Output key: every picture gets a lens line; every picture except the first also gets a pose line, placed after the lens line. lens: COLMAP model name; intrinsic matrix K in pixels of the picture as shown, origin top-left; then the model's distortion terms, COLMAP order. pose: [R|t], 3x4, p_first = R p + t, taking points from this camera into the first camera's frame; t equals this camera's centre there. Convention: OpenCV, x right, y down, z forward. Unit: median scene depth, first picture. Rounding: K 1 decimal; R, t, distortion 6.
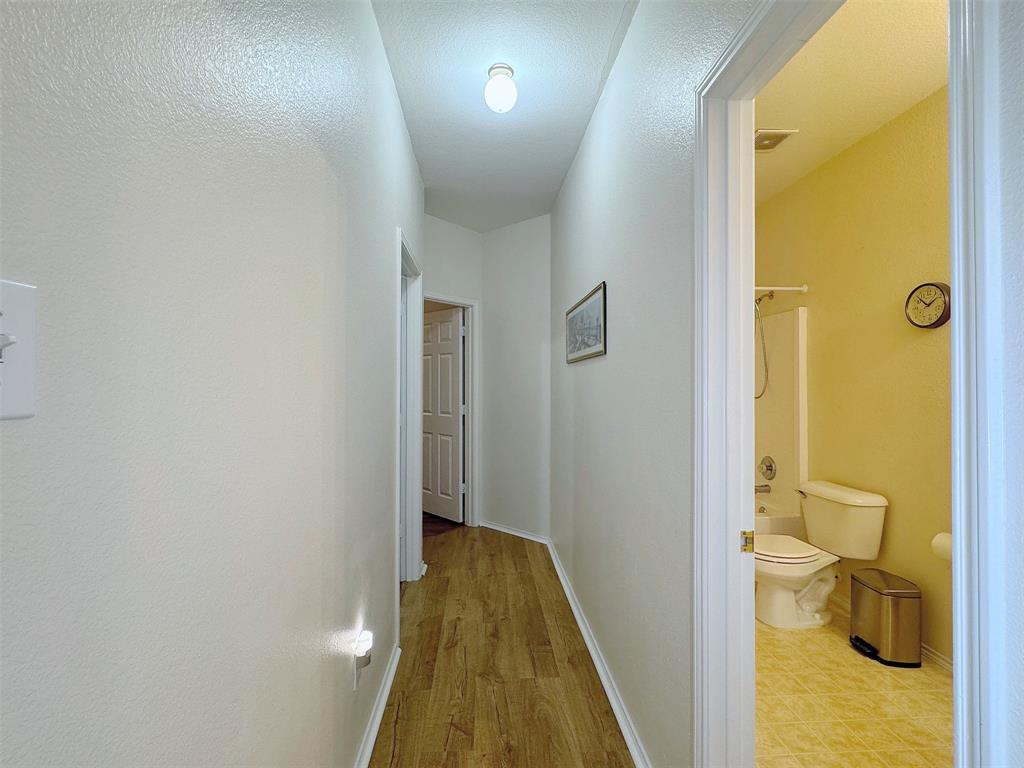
lens RADIAL K [[463.5, 0, 512.0], [0, 463.5, 384.0], [0, 0, 1]] dist [0.002969, 0.000391]
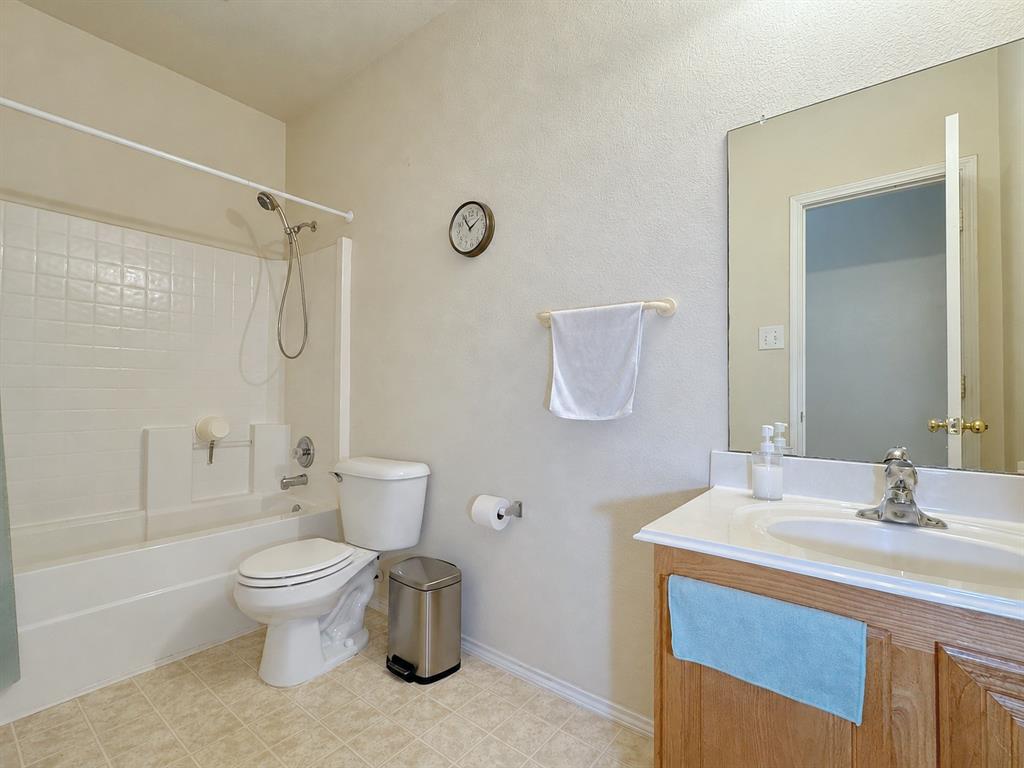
lens RADIAL K [[463.5, 0, 512.0], [0, 463.5, 384.0], [0, 0, 1]] dist [0.002969, 0.000391]
pose [[0.650107, 0.022737, 0.759503, 0.271404], [-0.011889, 0.999734, -0.019752, 0.113638], [-0.759750, 0.003811, 0.650204, 0.347719]]
